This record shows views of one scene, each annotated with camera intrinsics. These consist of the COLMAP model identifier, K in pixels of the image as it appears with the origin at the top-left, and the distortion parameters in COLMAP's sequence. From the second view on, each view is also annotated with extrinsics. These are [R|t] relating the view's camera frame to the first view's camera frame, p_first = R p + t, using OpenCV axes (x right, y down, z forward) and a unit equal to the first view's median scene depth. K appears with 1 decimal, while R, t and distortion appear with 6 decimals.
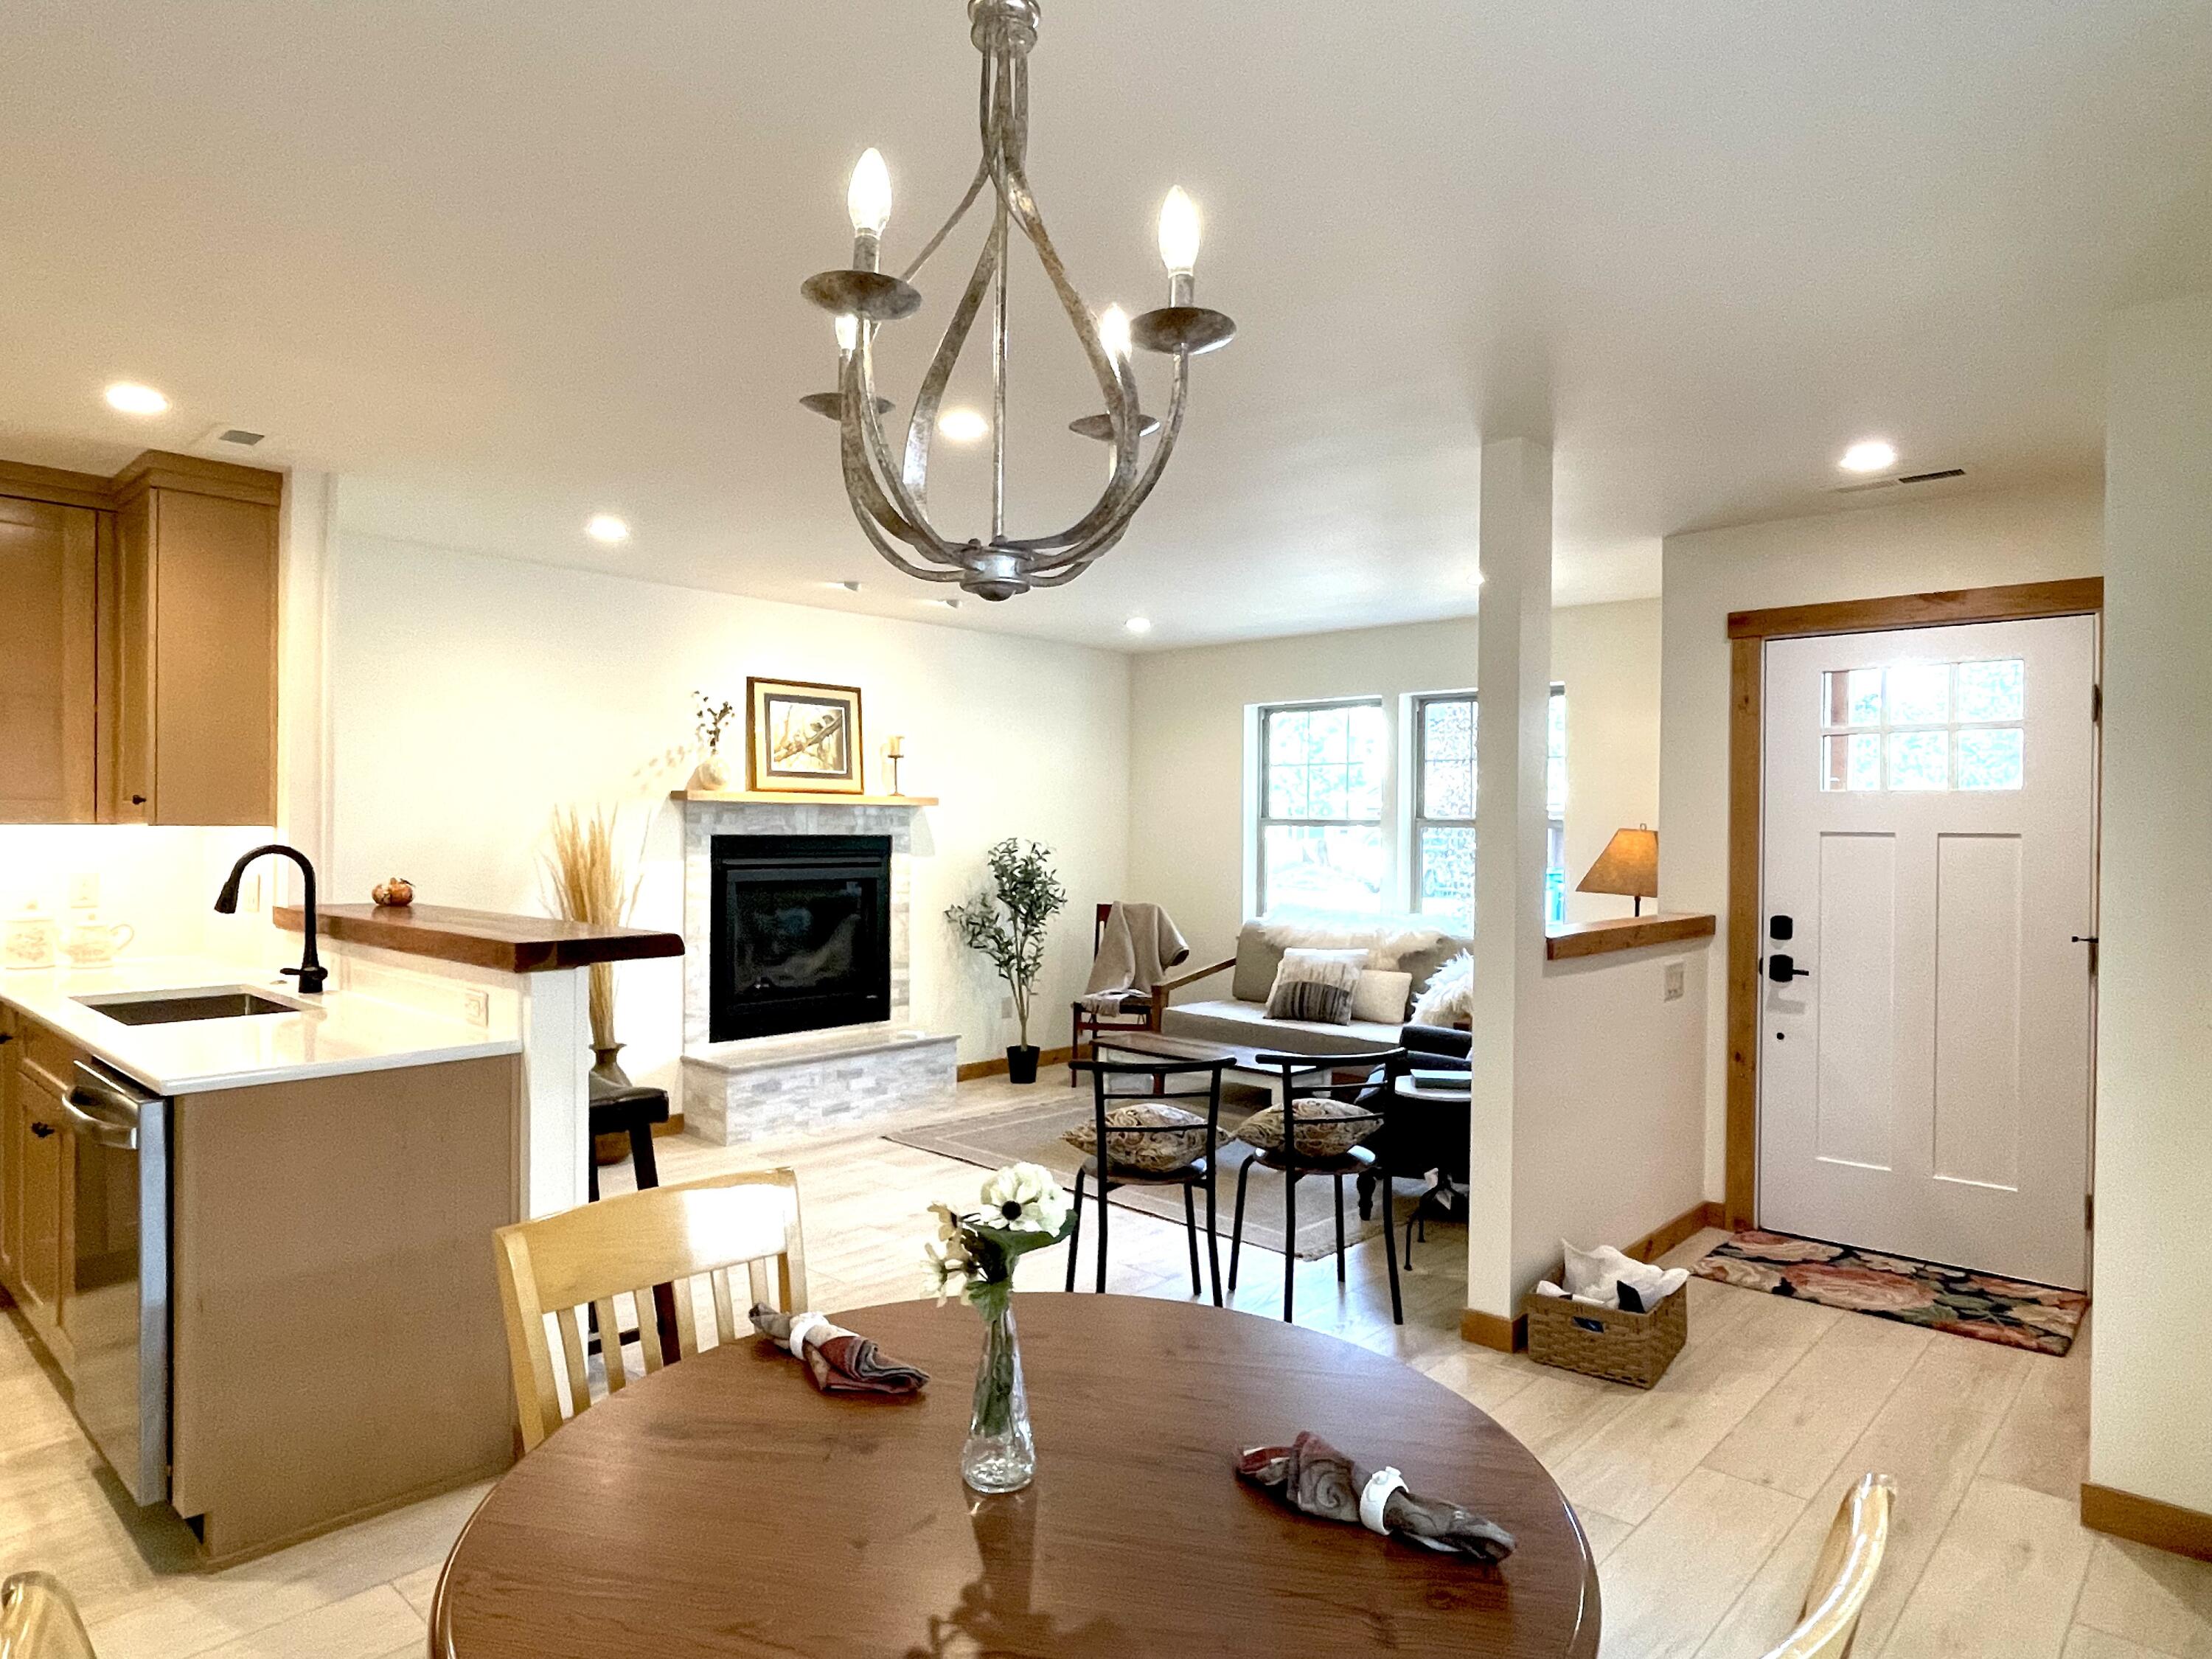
lens RADIAL K [[1316.3, 0, 1096.6], [0, 1316.3, 832.2], [0, 0, 1]] dist [0.000698, 0.003712]
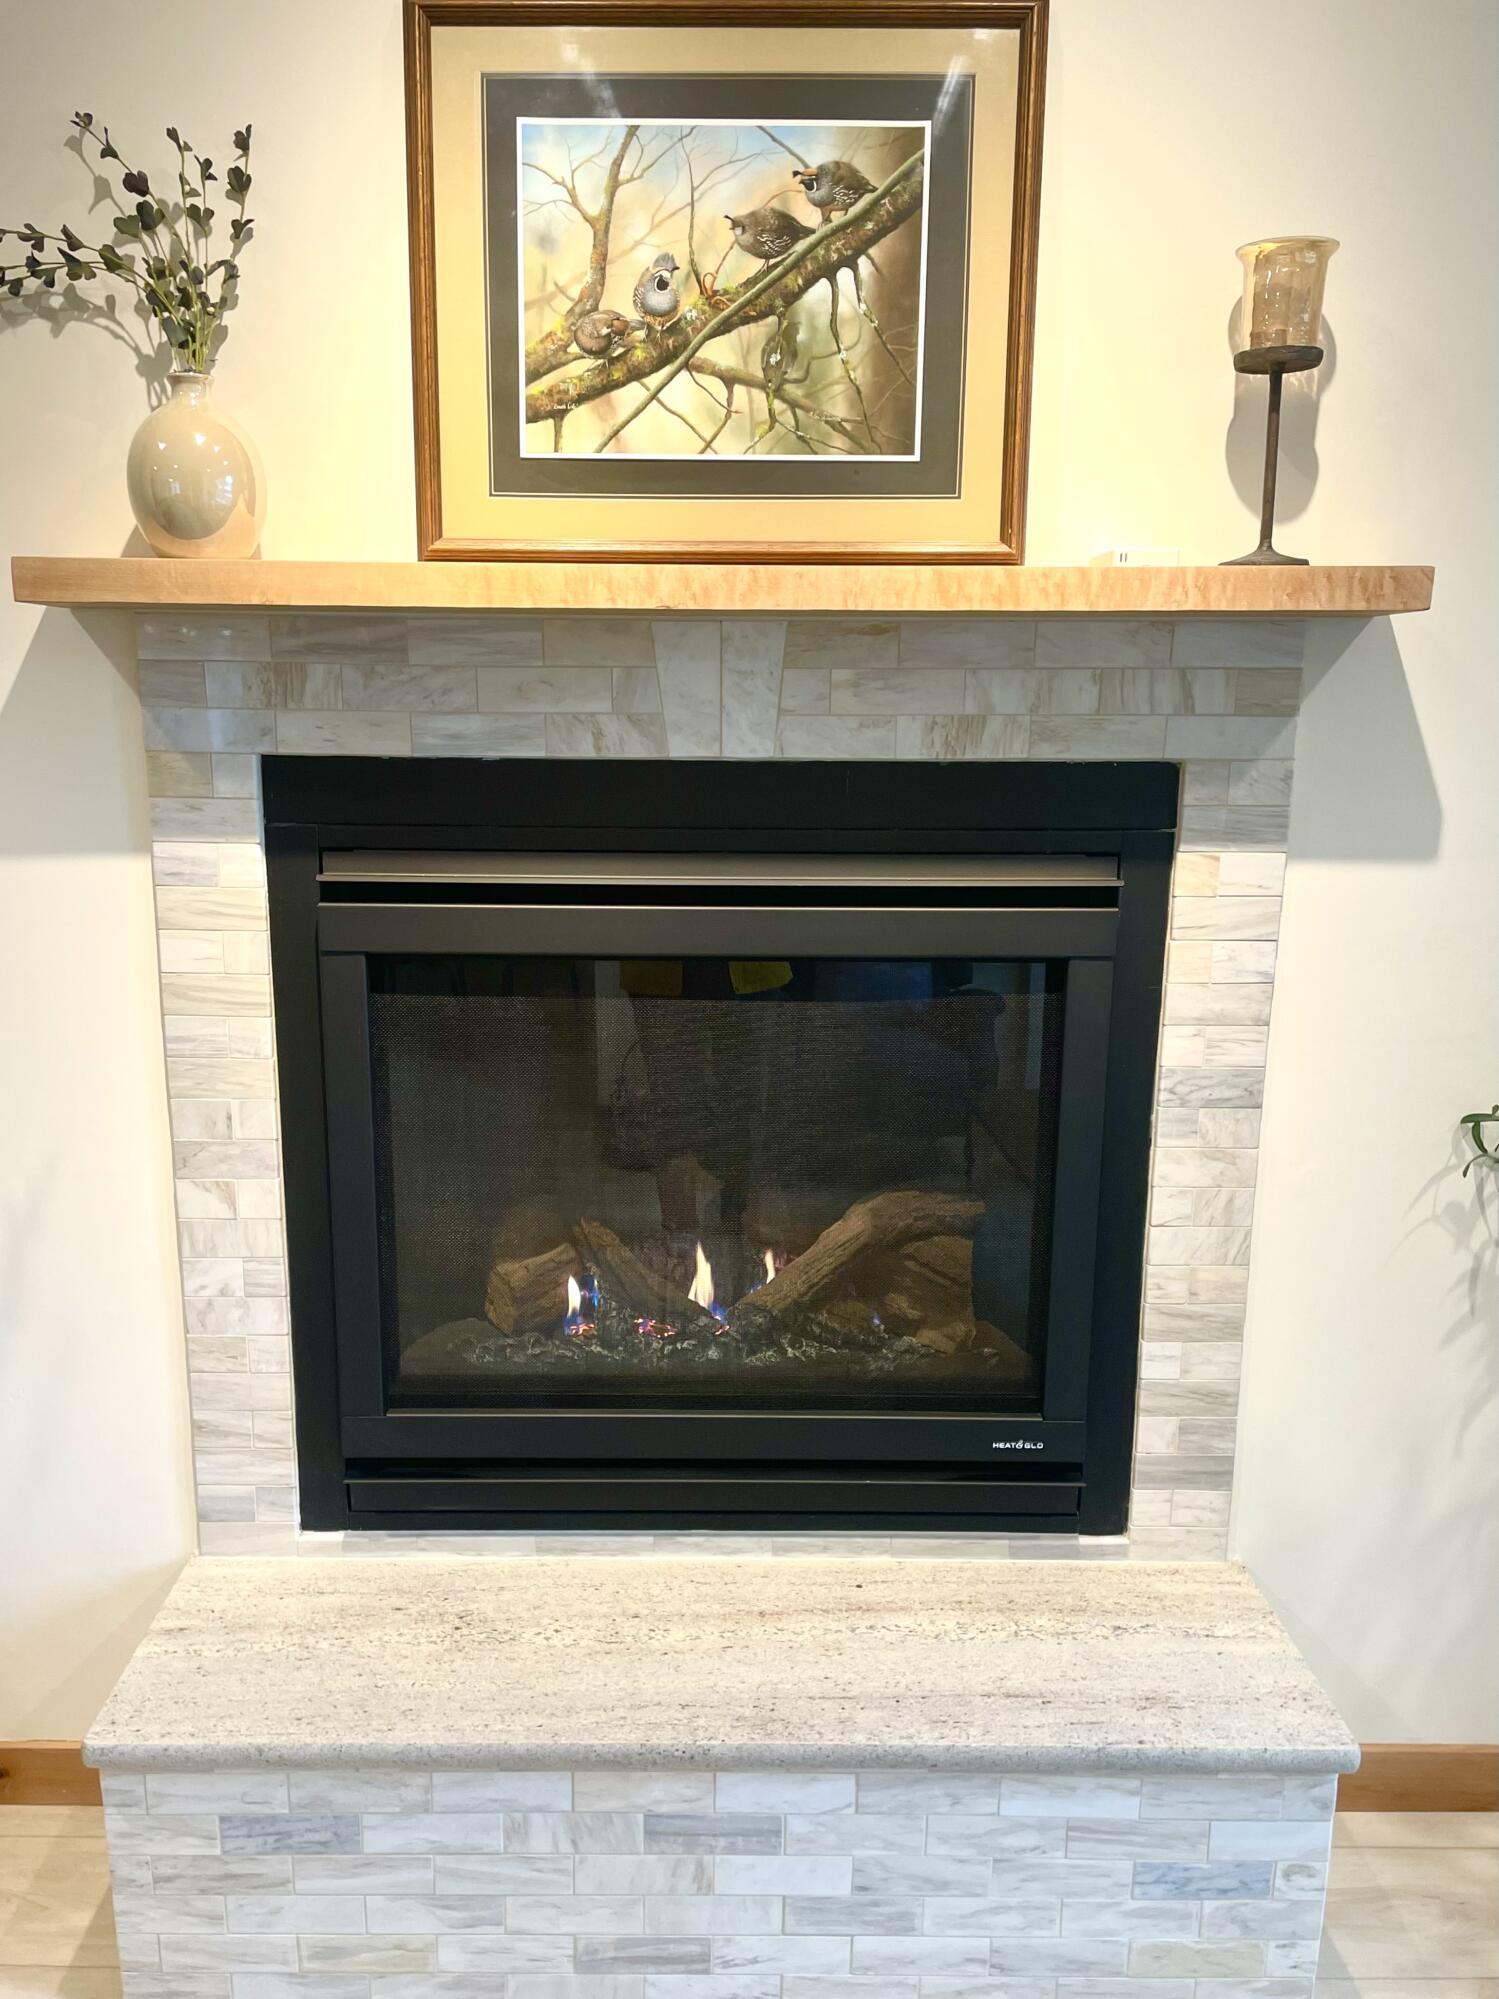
lens RADIAL K [[1633.2, 0, 712.0], [0, 1633.2, 1118.1], [0, 0, 1]] dist [0.029775, -0.001719]
pose [[0.676886, 0.176995, -0.714491, -0.005584], [-0.002540, 0.971216, 0.238185, -0.005424], [0.736083, -0.159410, 0.657853, 0.866148]]
